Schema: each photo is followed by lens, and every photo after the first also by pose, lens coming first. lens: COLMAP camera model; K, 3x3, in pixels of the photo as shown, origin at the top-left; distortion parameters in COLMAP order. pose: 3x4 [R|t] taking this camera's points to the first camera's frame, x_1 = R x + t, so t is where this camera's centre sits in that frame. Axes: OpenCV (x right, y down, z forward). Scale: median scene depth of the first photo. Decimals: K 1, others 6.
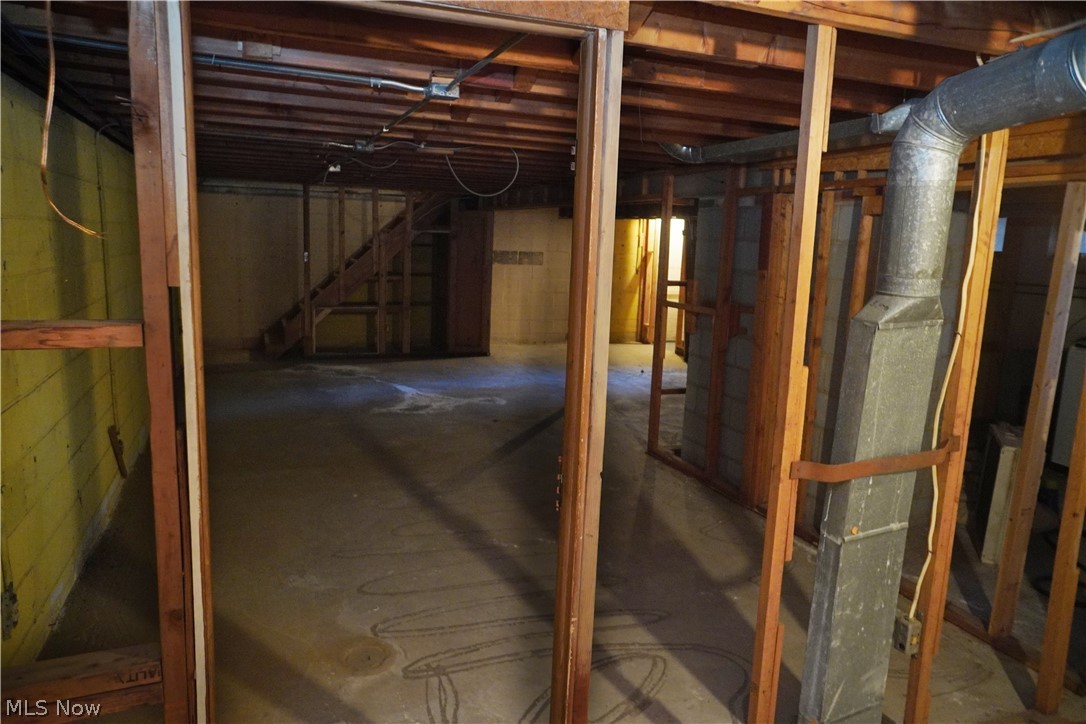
lens RADIAL K [[735.9, 0, 546.1], [0, 735.9, 360.6], [0, 0, 1]] dist [-0.066755, 0.095583]
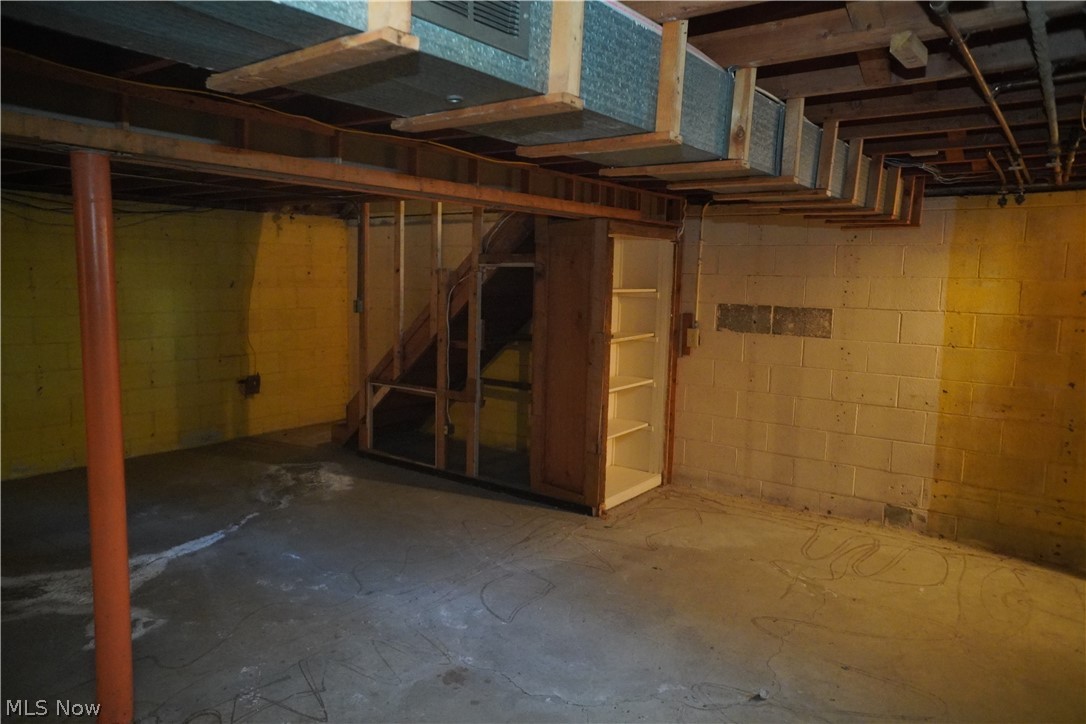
lens RADIAL K [[735.9, 0, 546.1], [0, 735.9, 360.6], [0, 0, 1]] dist [-0.066755, 0.095583]
pose [[0.530963, 0.072328, -0.844303, 0.274206], [-0.140819, 0.990028, -0.003746, -0.092182], [0.835613, 0.120883, 0.535853, 0.633322]]
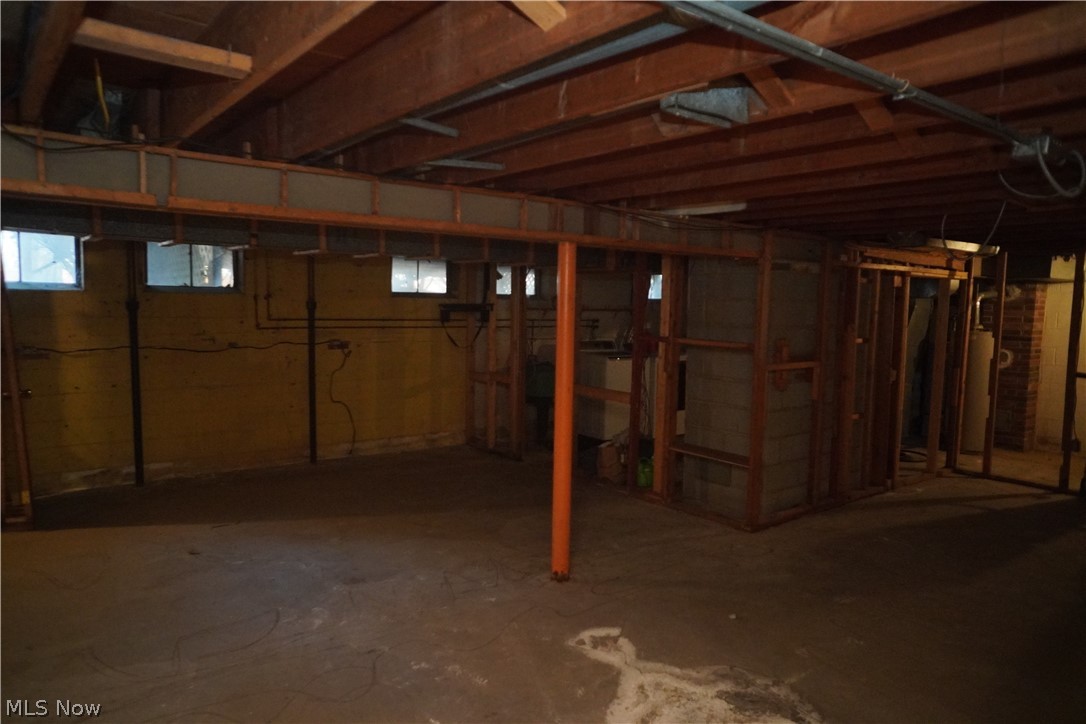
lens RADIAL K [[735.9, 0, 546.1], [0, 735.9, 360.6], [0, 0, 1]] dist [-0.066755, 0.095583]
pose [[-0.277337, -0.124016, 0.952735, -0.323128], [0.127811, 0.978058, 0.164518, -0.136188], [-0.952233, 0.167397, -0.255401, 0.742231]]
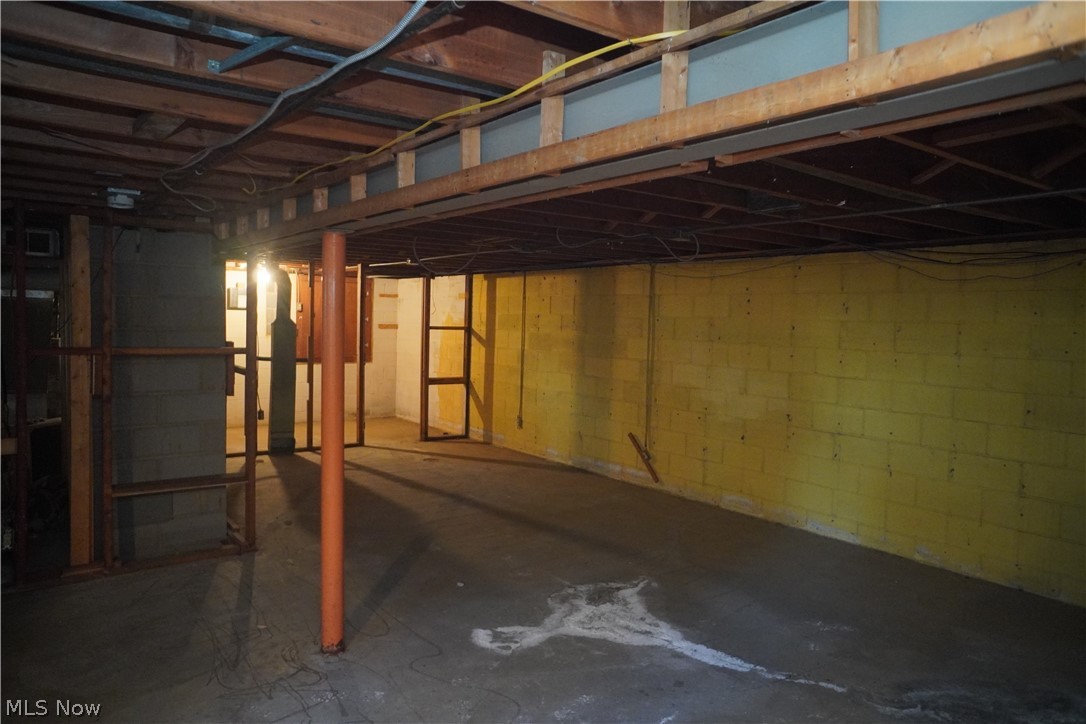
lens RADIAL K [[735.9, 0, 546.1], [0, 735.9, 360.6], [0, 0, 1]] dist [-0.066755, 0.095583]
pose [[-0.962077, -0.047827, -0.268552, 0.024779], [-0.106549, 0.972186, 0.208570, -0.152888], [0.251108, 0.229275, -0.940414, 0.938690]]
